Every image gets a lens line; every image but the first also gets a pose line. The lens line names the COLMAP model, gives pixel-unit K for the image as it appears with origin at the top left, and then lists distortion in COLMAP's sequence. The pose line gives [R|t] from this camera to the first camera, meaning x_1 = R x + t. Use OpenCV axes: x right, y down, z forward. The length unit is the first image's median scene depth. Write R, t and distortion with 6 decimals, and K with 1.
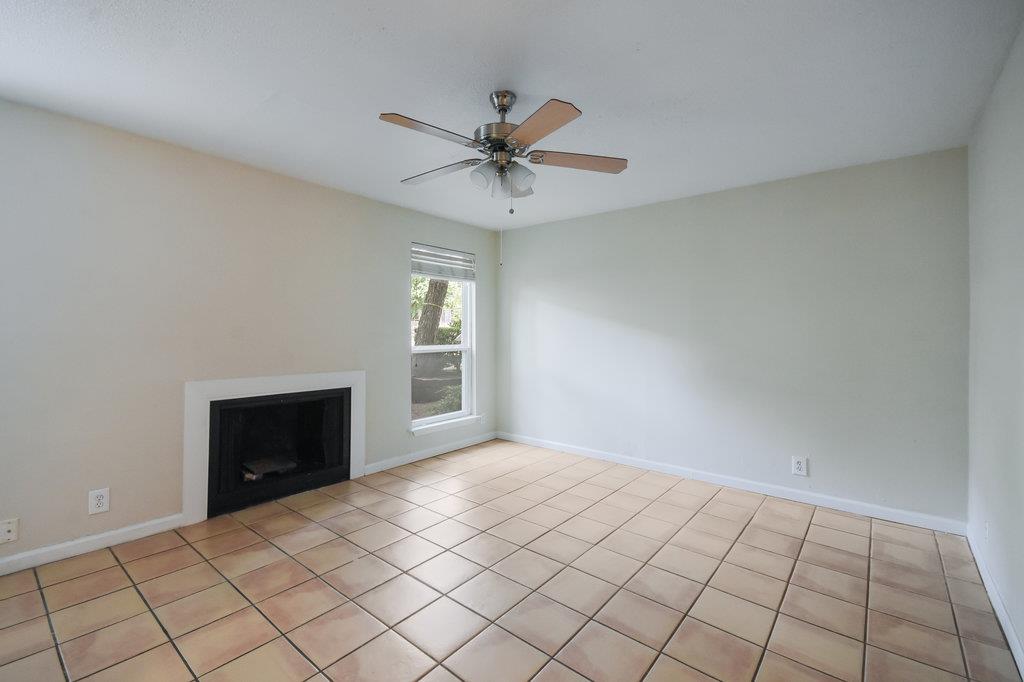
lens RADIAL K [[441.6, 0, 511.7], [0, 441.6, 329.2], [0, 0, 1]] dist [0.001351, 0.000027]
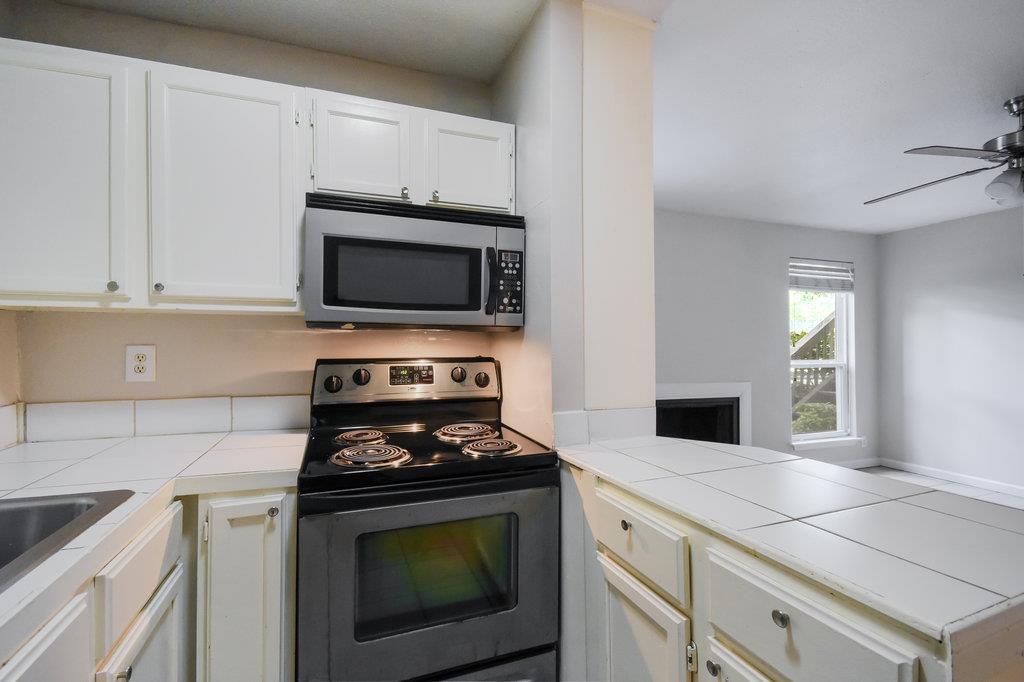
lens RADIAL K [[448.3, 0, 508.9], [0, 448.3, 334.4], [0, 0, 1]] dist [0.000188, -0.000409]
pose [[0.854755, -0.011553, -0.518903, -0.240418], [0.000046, 0.999754, -0.022184, 0.001976], [0.519032, 0.018938, 0.854545, -0.202598]]
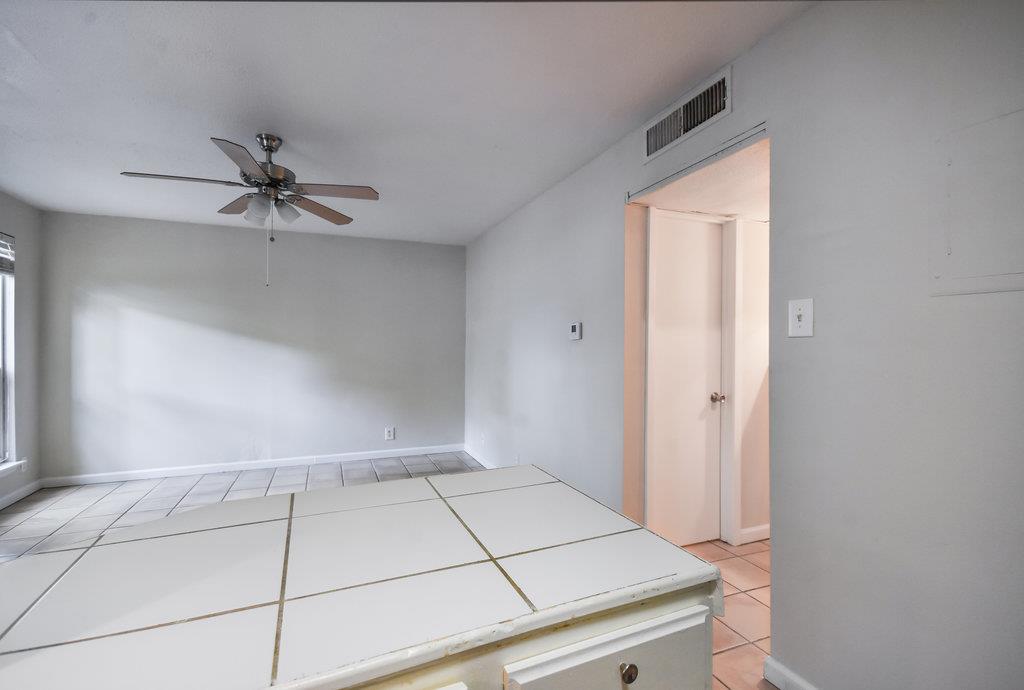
lens RADIAL K [[453.1, 0, 495.0], [0, 453.1, 347.1], [0, 0, 1]] dist [0.002604, 0.000249]
pose [[0.492219, -0.010624, 0.870406, -0.382867], [-0.000886, 0.999919, 0.012706, -0.001972], [-0.870471, -0.007025, 0.492170, -0.046685]]
